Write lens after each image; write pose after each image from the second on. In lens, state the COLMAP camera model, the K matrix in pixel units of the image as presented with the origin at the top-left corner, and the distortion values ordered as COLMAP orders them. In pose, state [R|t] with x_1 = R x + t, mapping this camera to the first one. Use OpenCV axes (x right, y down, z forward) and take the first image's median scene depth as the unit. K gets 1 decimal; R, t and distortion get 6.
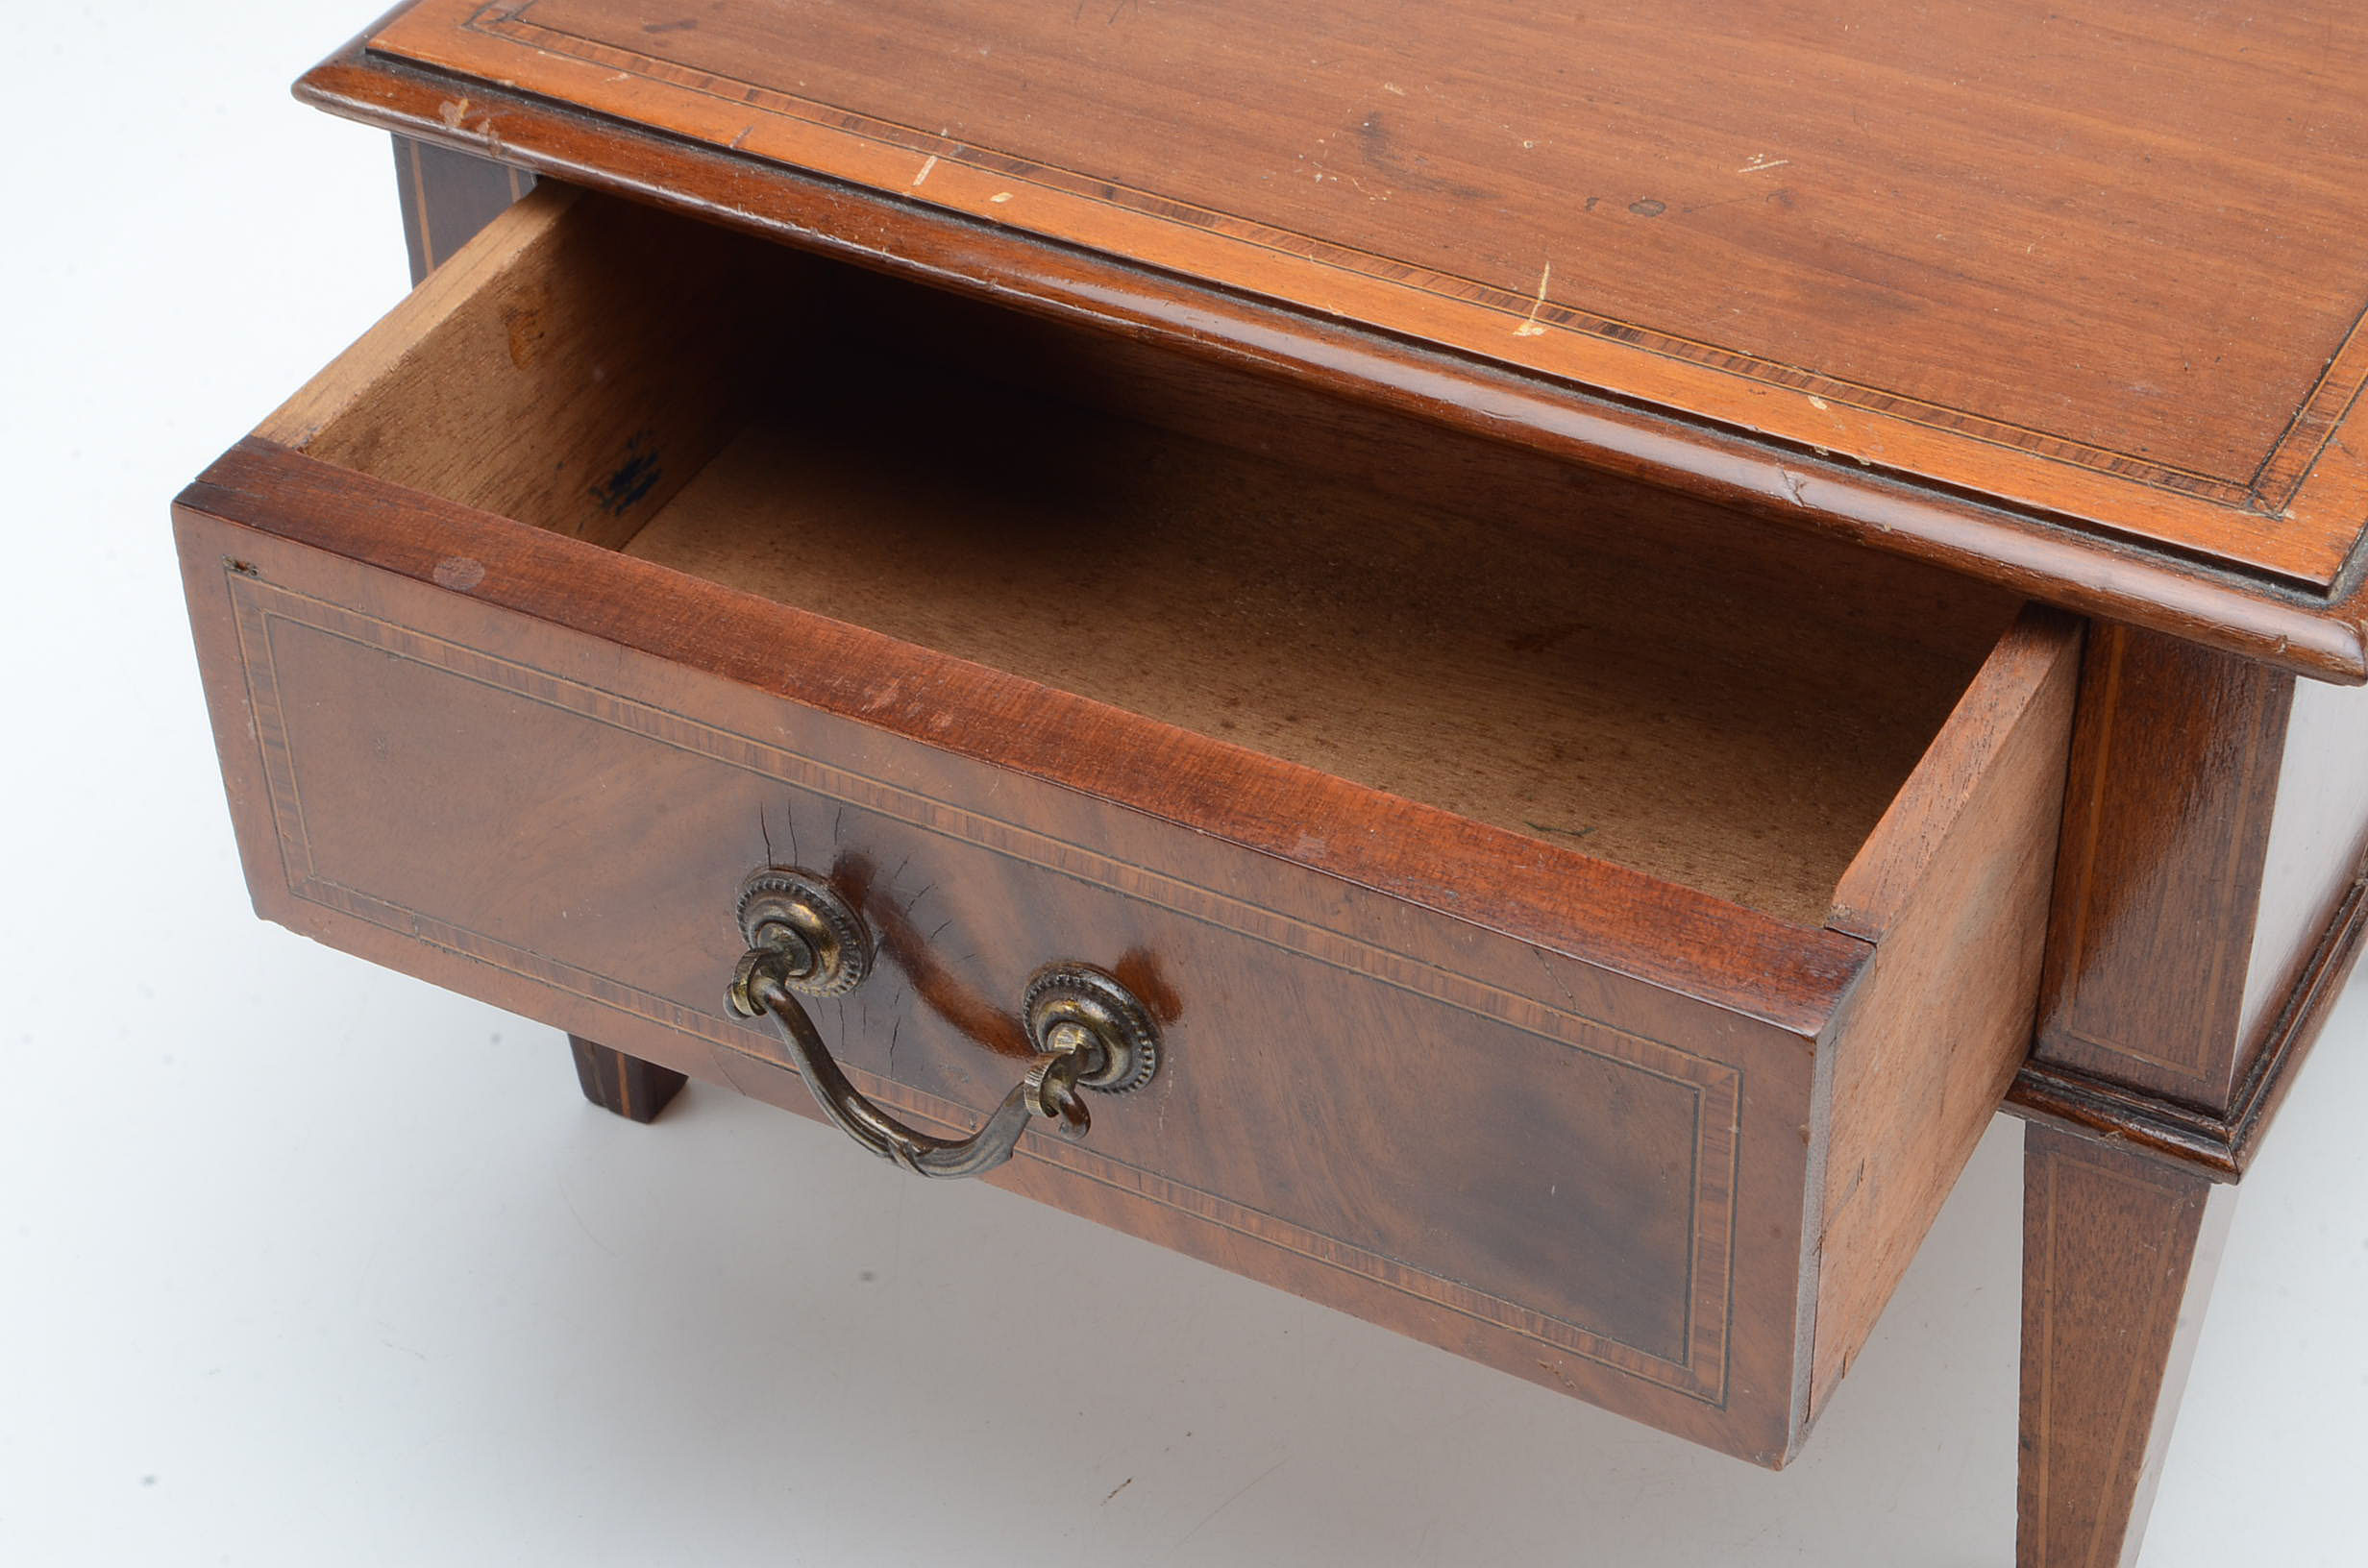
lens RADIAL K [[4724.7, 0, 1177.0], [0, 4724.7, 800.6], [0, 0, 1]] dist [0.017186, 0.000000]
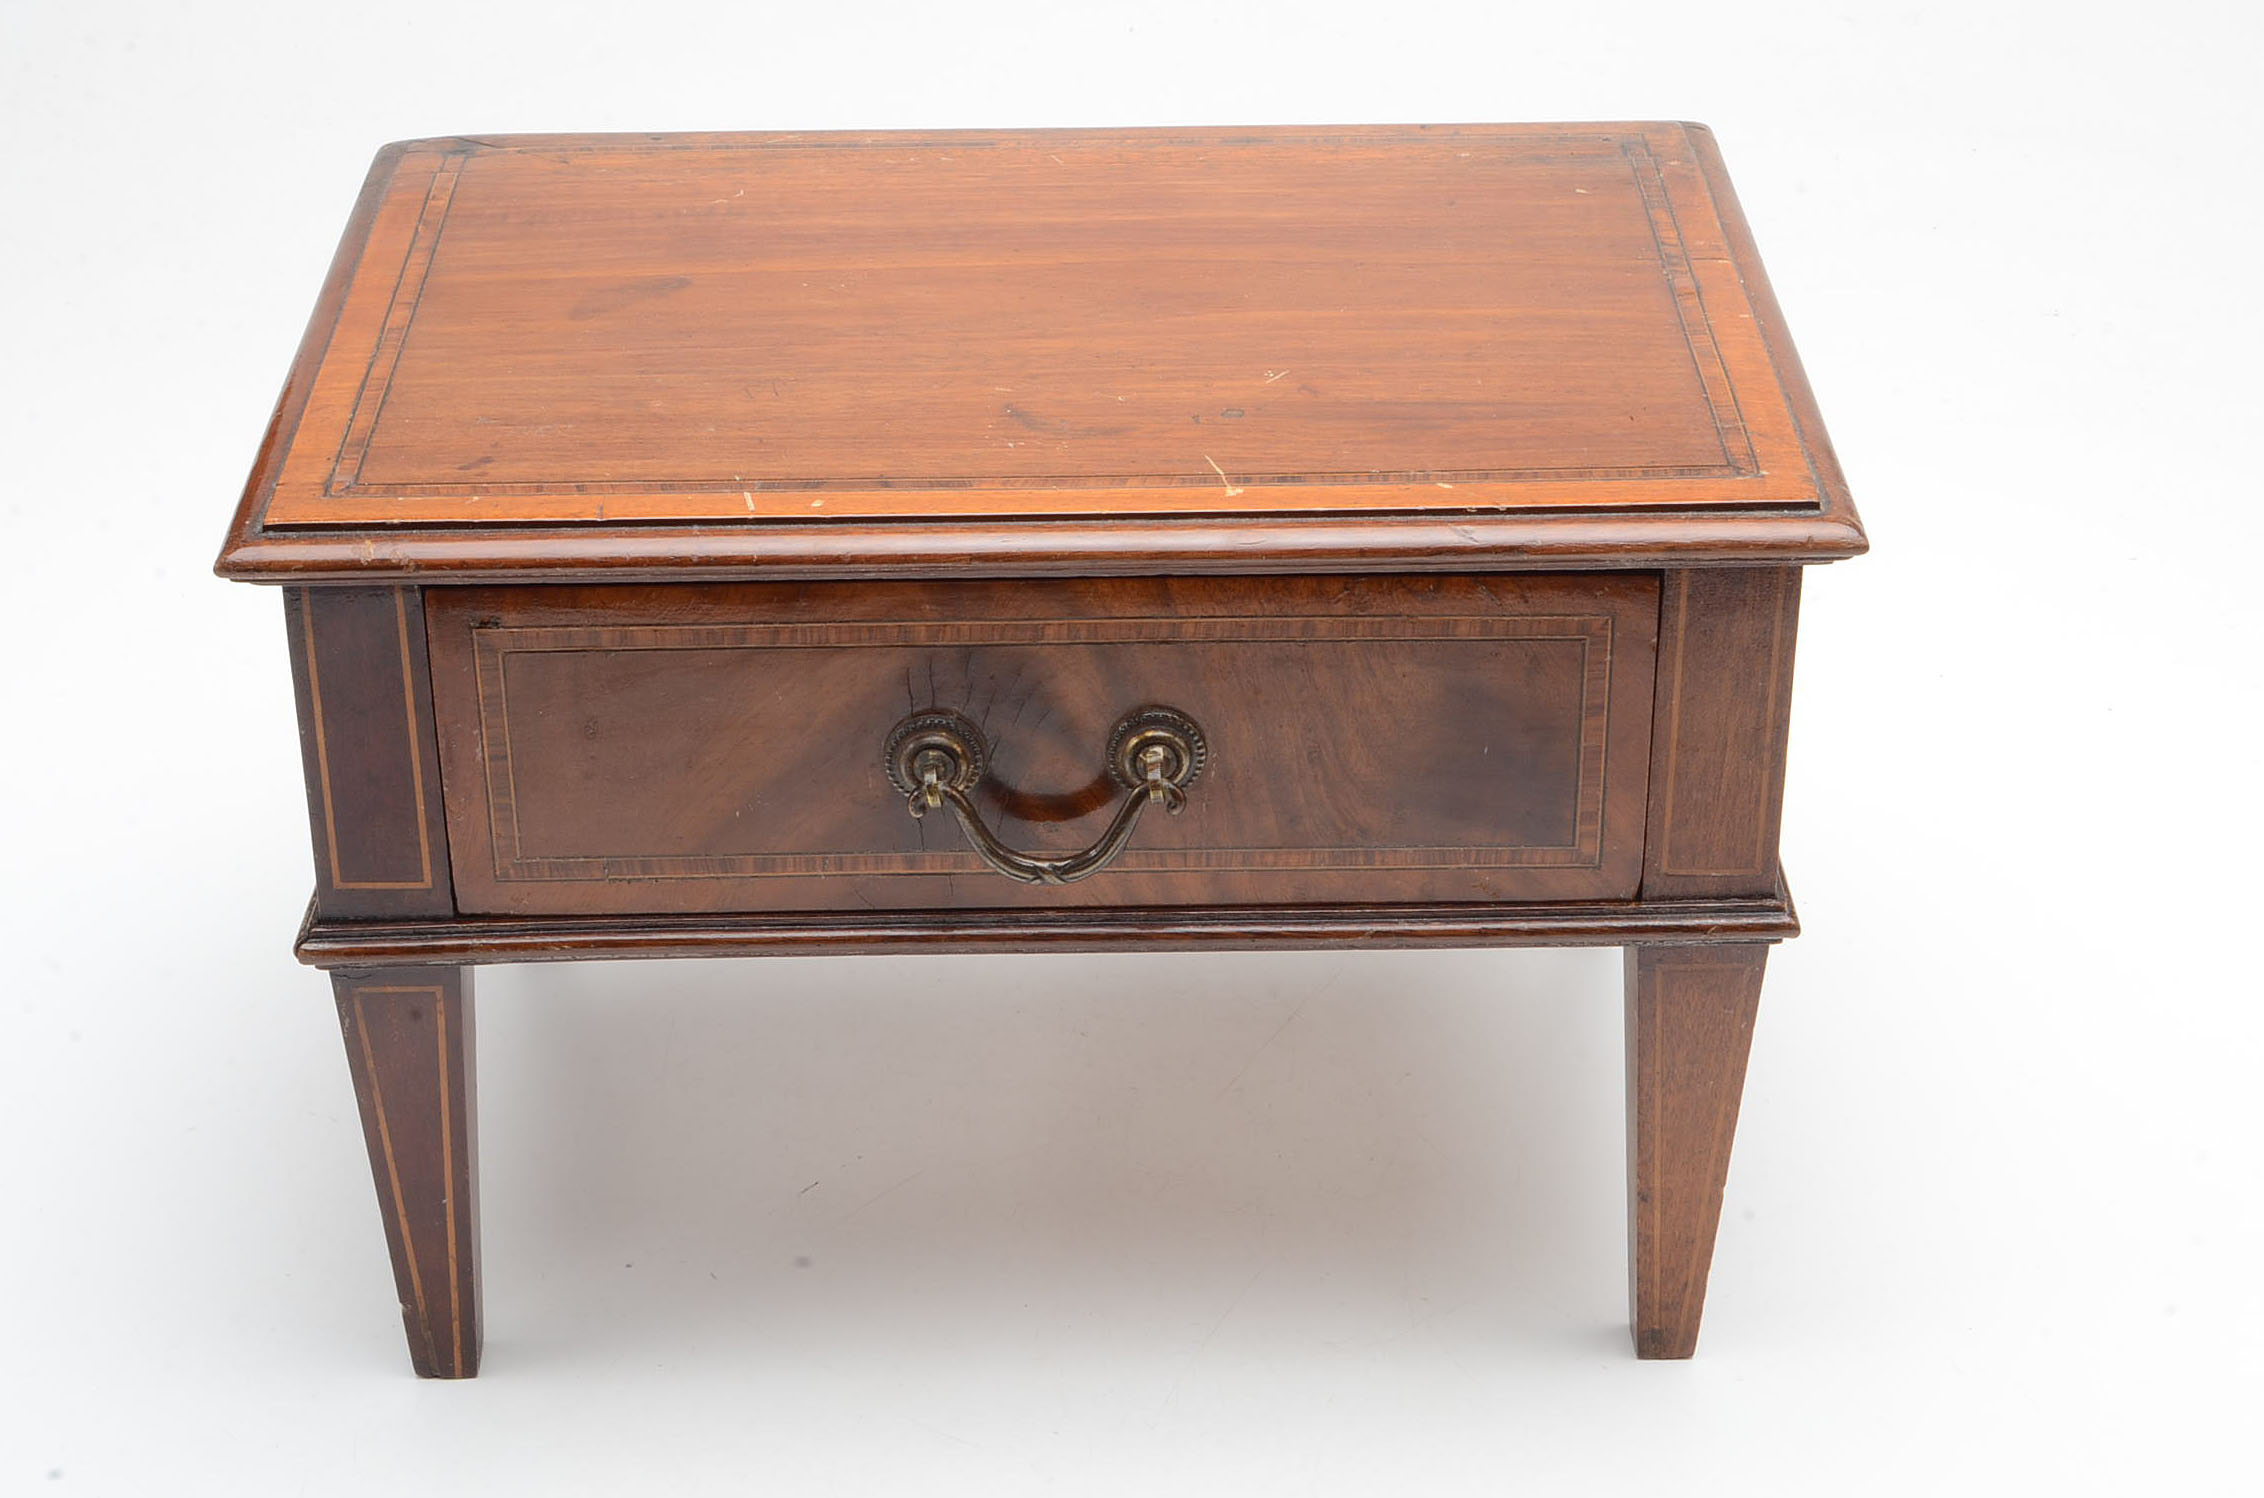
lens RADIAL K [[4080.8, 0, 1120.8], [0, 4080.8, 749.5], [0, 0, 1]] dist [-0.034005, 0.000000]
pose [[0.868167, -0.233874, 0.437708, -0.515004], [0.301048, 0.949367, -0.089850, 0.076333], [-0.394532, 0.209776, 0.894617, -0.085563]]
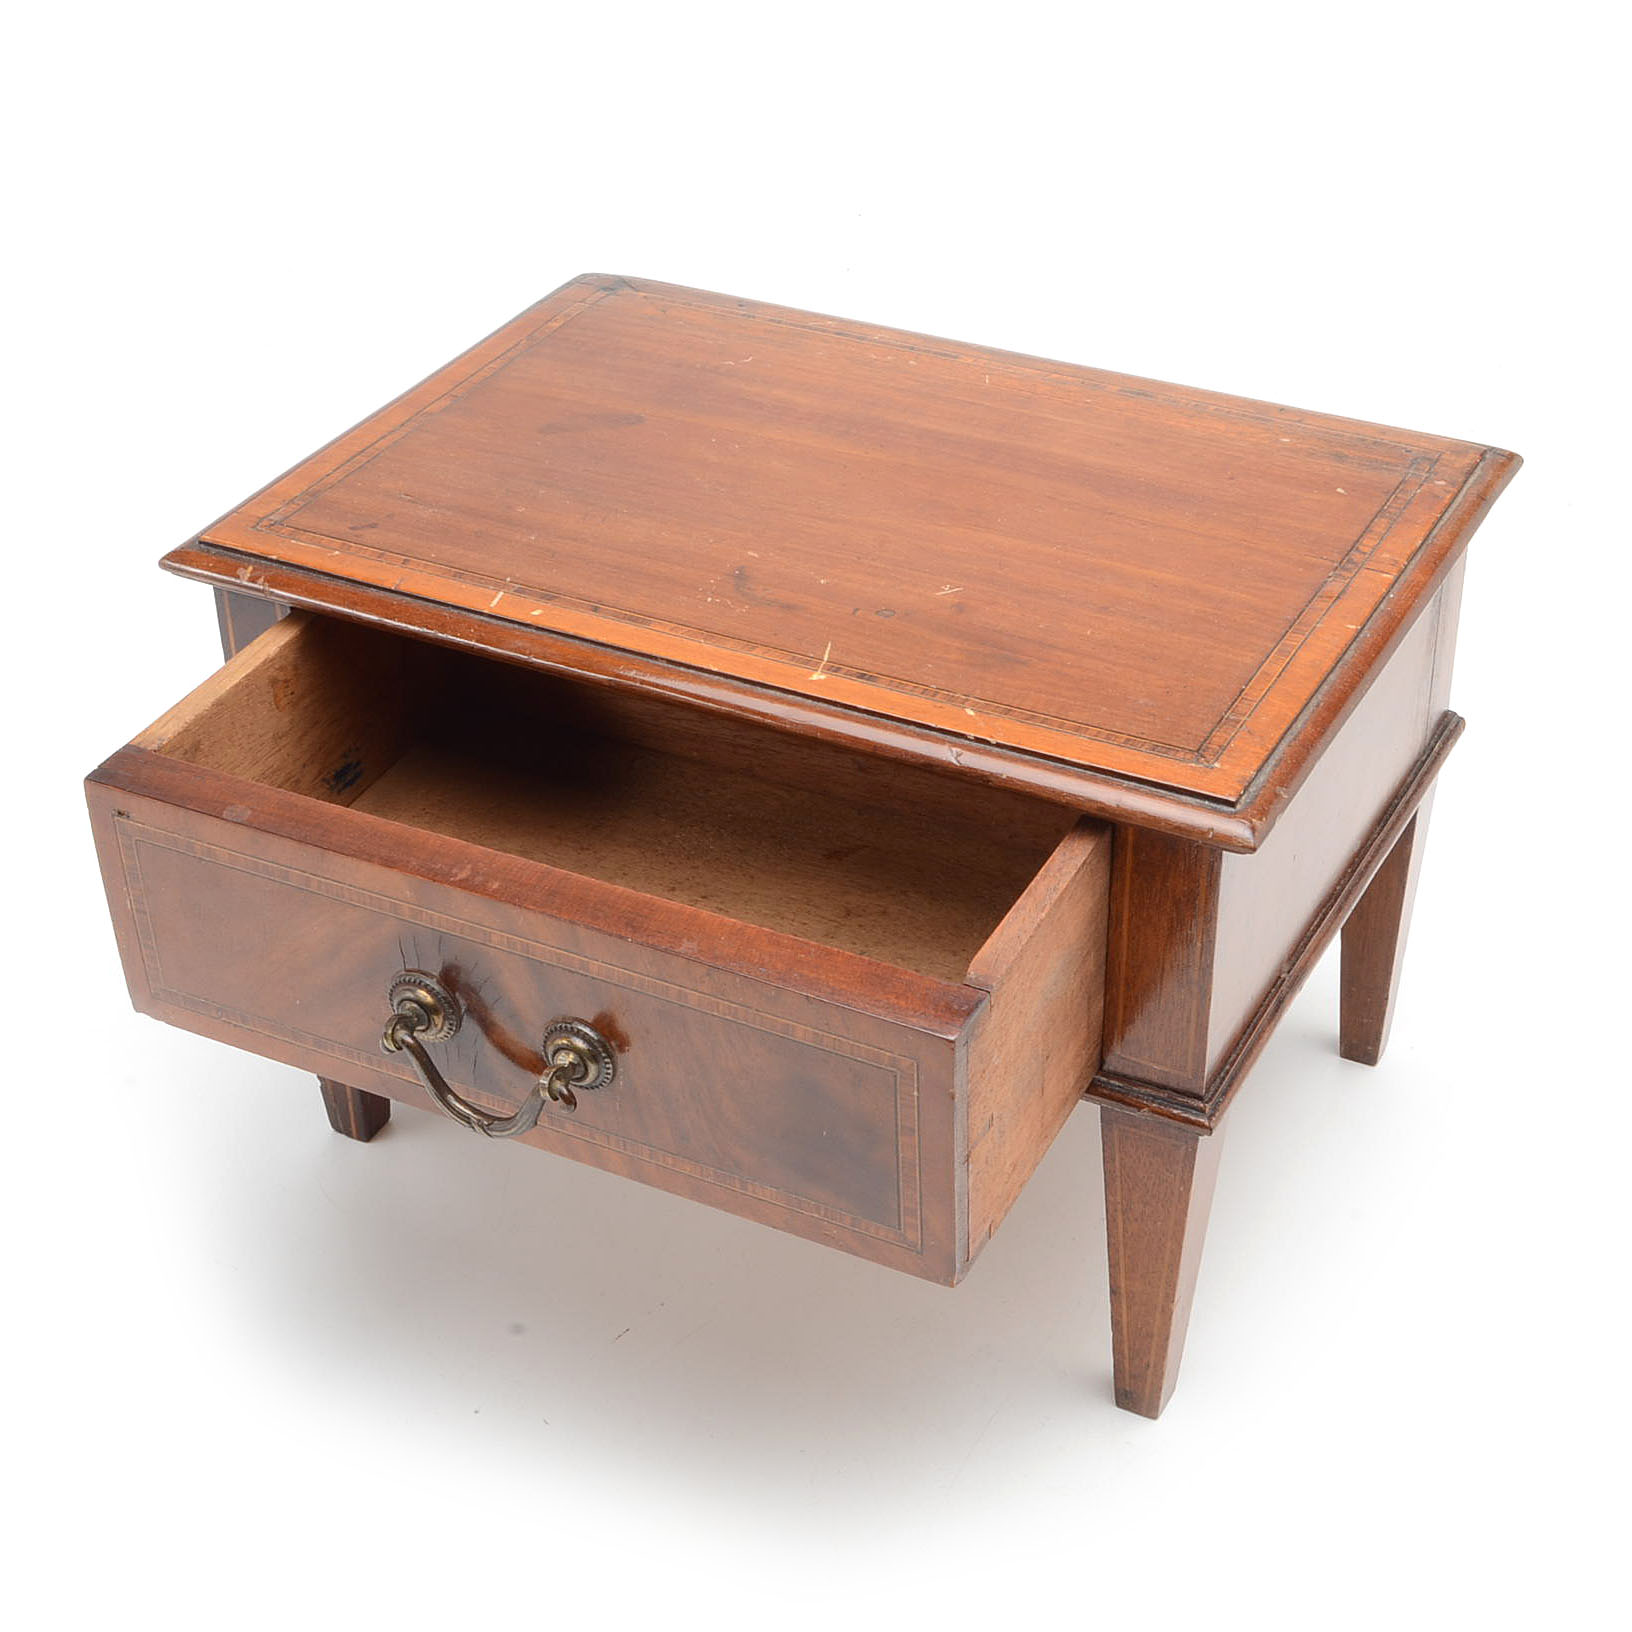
lens RADIAL K [[2800.9, 0, 830.1], [0, 2800.9, 812.7], [0, 0, 1]] dist [-0.070821, 0.000000]
pose [[0.999680, -0.012353, 0.022085, 0.054045], [0.014148, 0.996442, -0.083082, 0.044304], [-0.020980, 0.083368, 0.996298, -0.087657]]
